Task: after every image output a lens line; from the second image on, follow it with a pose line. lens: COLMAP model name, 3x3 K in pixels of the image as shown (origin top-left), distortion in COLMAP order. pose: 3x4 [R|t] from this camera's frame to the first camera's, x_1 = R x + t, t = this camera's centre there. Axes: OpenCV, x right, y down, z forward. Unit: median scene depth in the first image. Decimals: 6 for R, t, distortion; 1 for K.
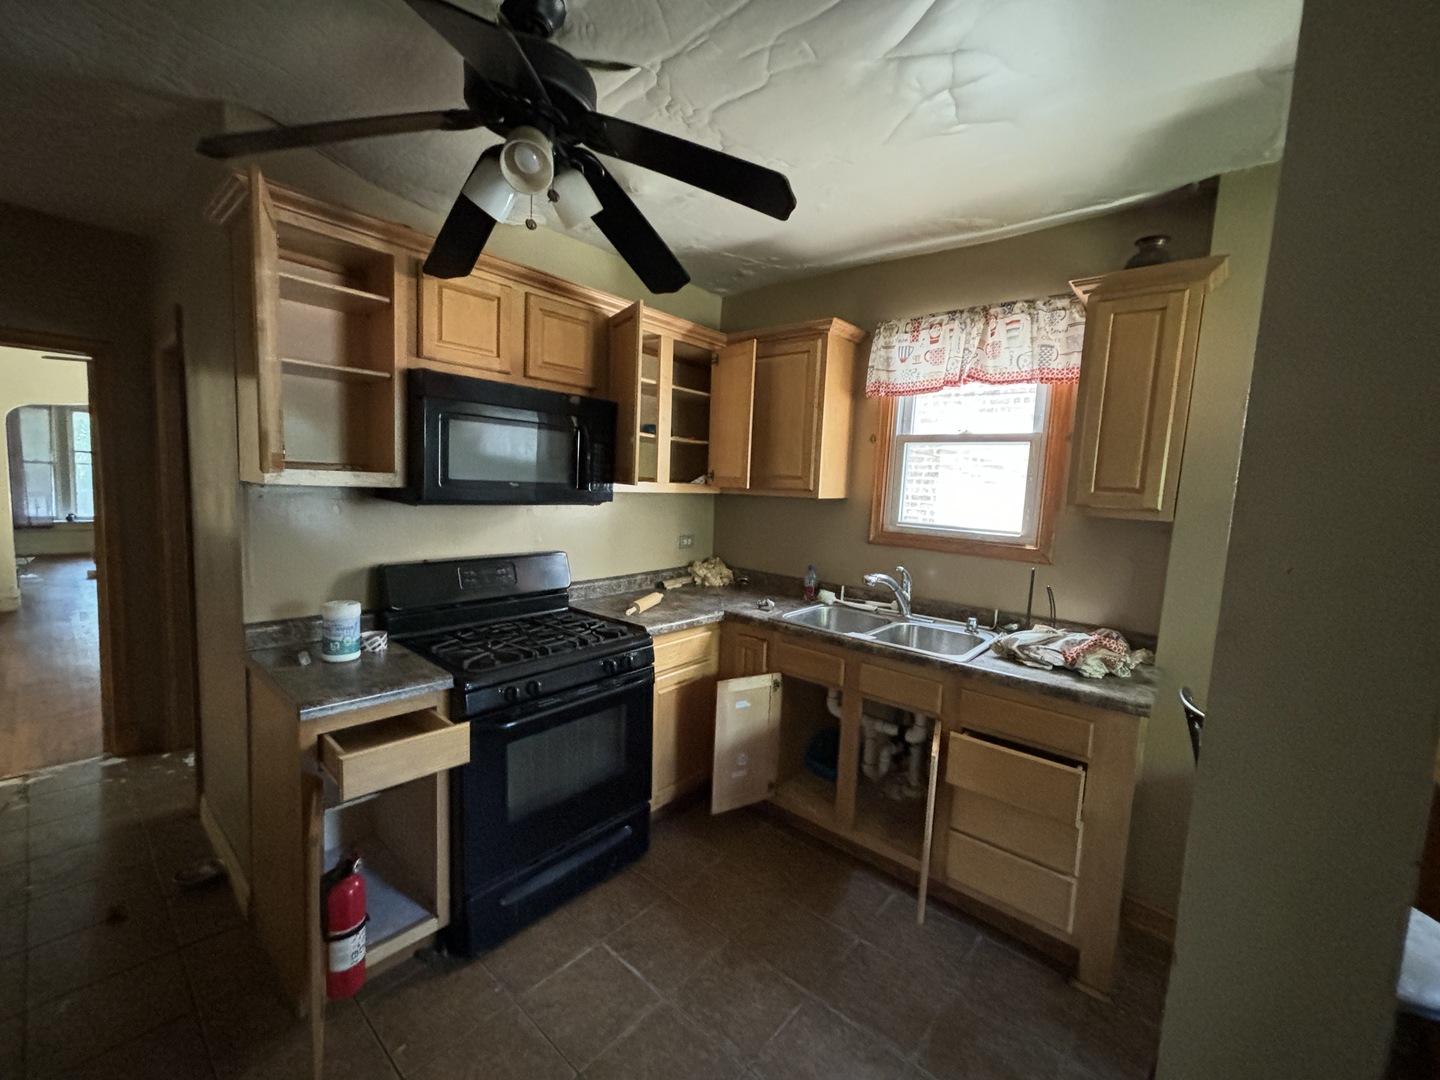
lens RADIAL K [[583.2, 0, 715.5], [0, 583.2, 539.3], [0, 0, 1]] dist [0.002759, 0.000406]
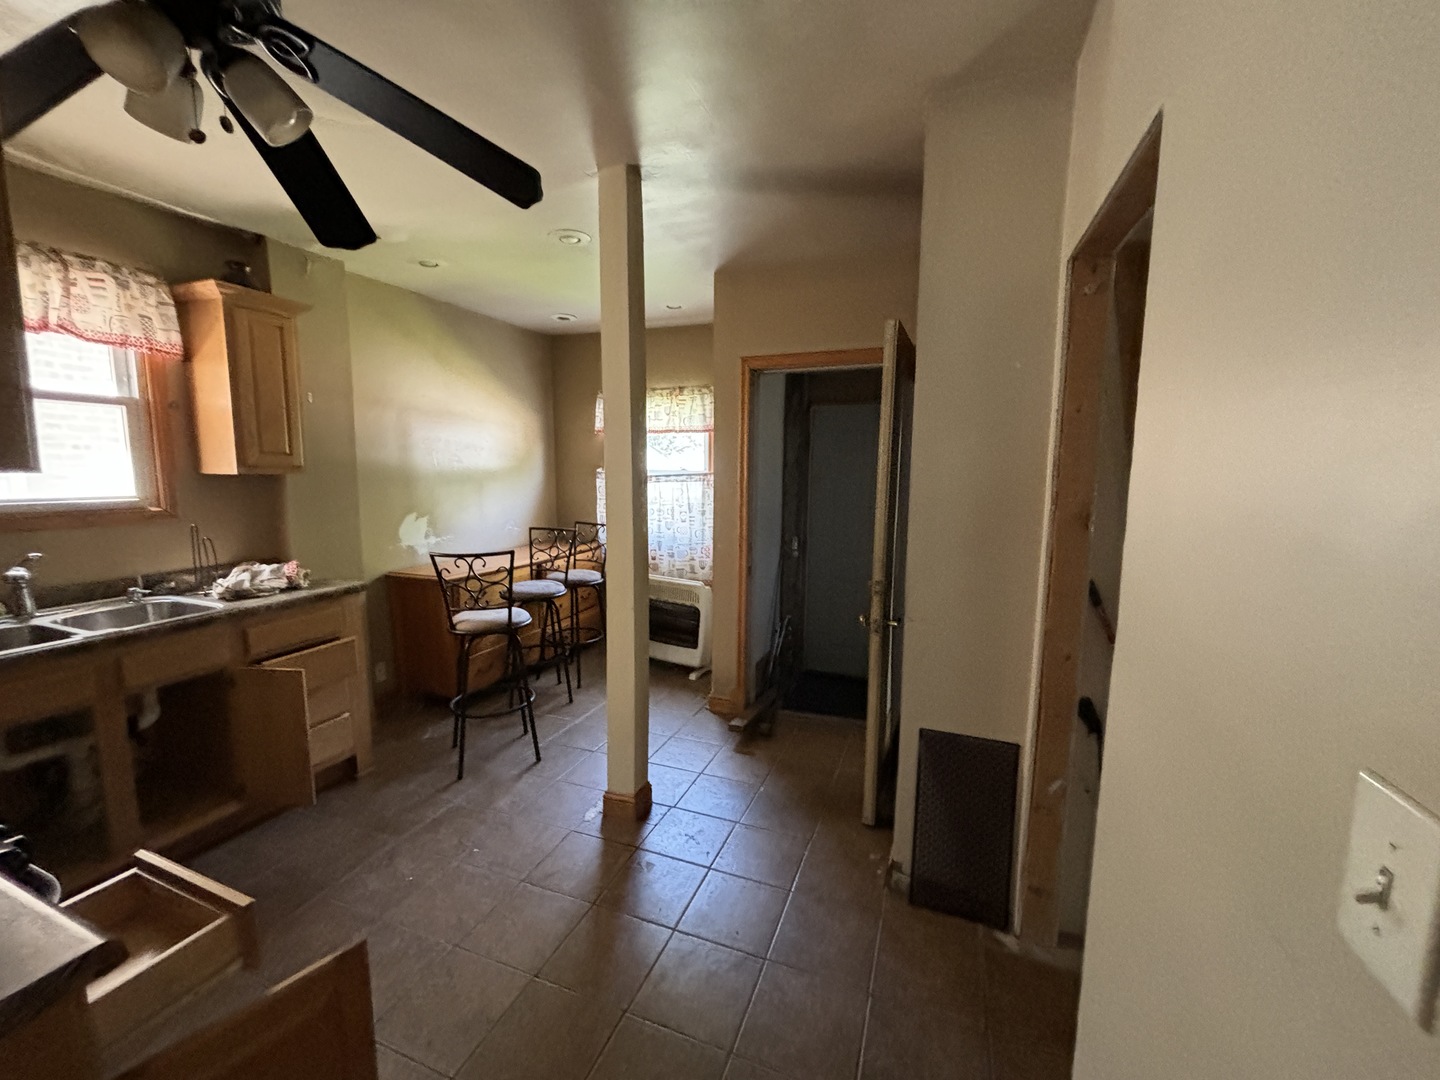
lens RADIAL K [[583.2, 0, 717.1], [0, 583.2, 537.6], [0, 0, 1]] dist [0.002759, 0.000406]
pose [[-0.323296, -0.159764, 0.932714, -0.768407], [0.076597, 0.977993, 0.194070, -0.061380], [-0.943193, 0.134185, -0.303944, 0.369995]]
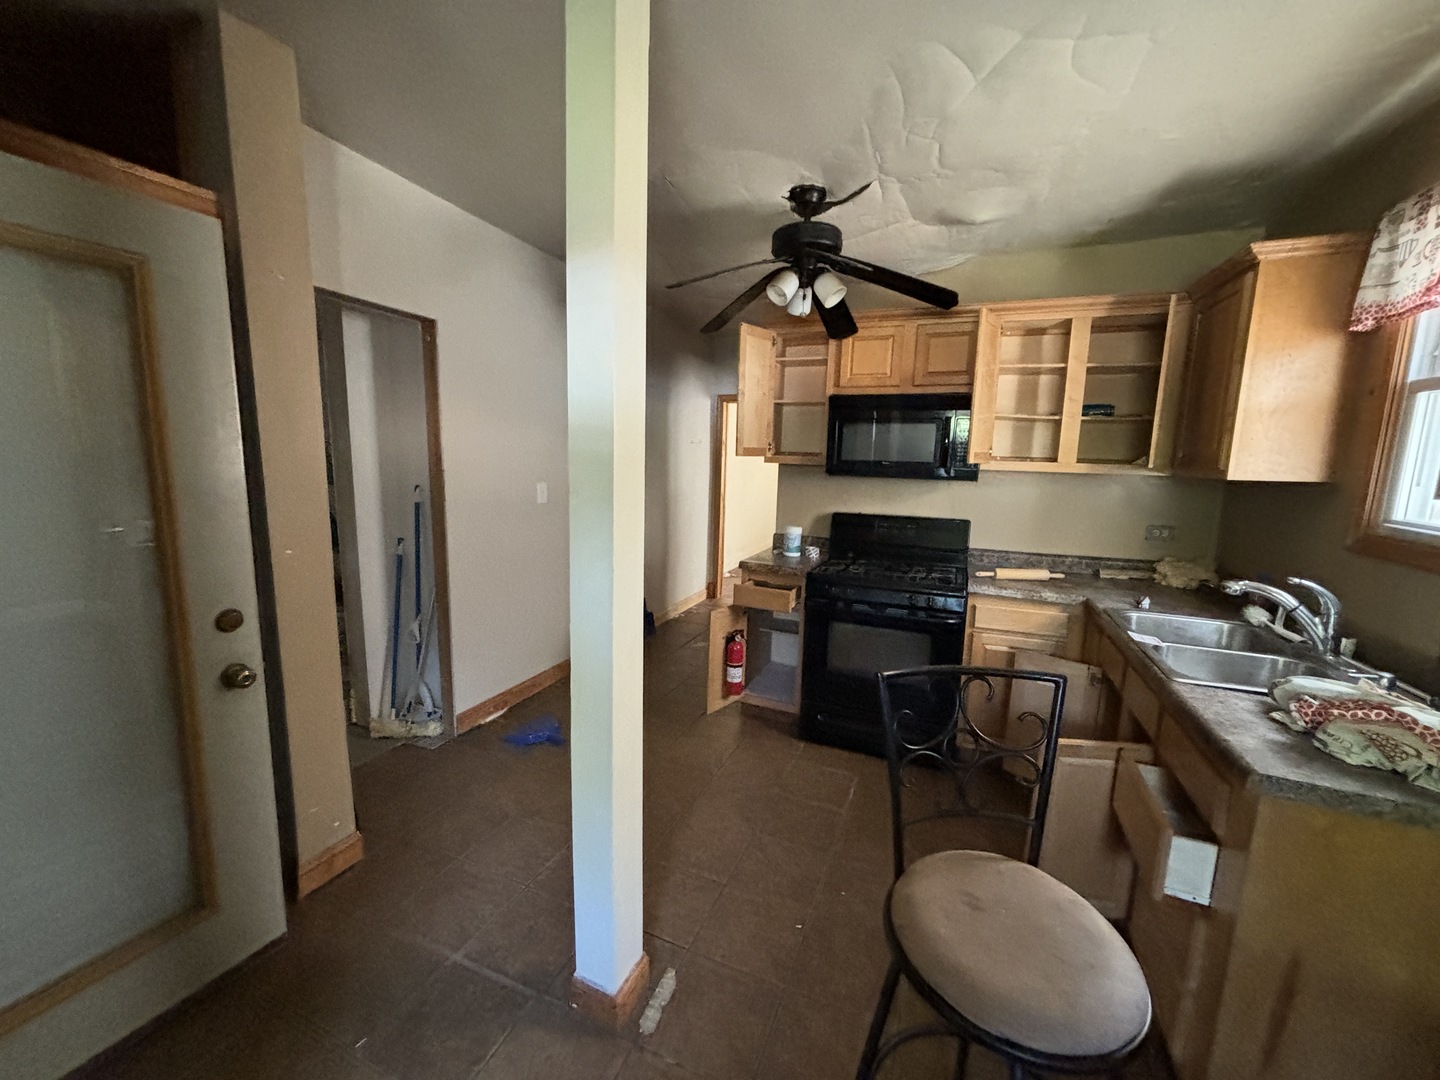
lens RADIAL K [[583.2, 0, 706.7], [0, 583.2, 540.8], [0, 0, 1]] dist [0.002759, 0.000406]
pose [[0.298178, 0.112101, -0.947905, 0.831430], [-0.110063, 0.990494, 0.082515, 0.025052], [0.948143, 0.079725, 0.307681, 0.124272]]
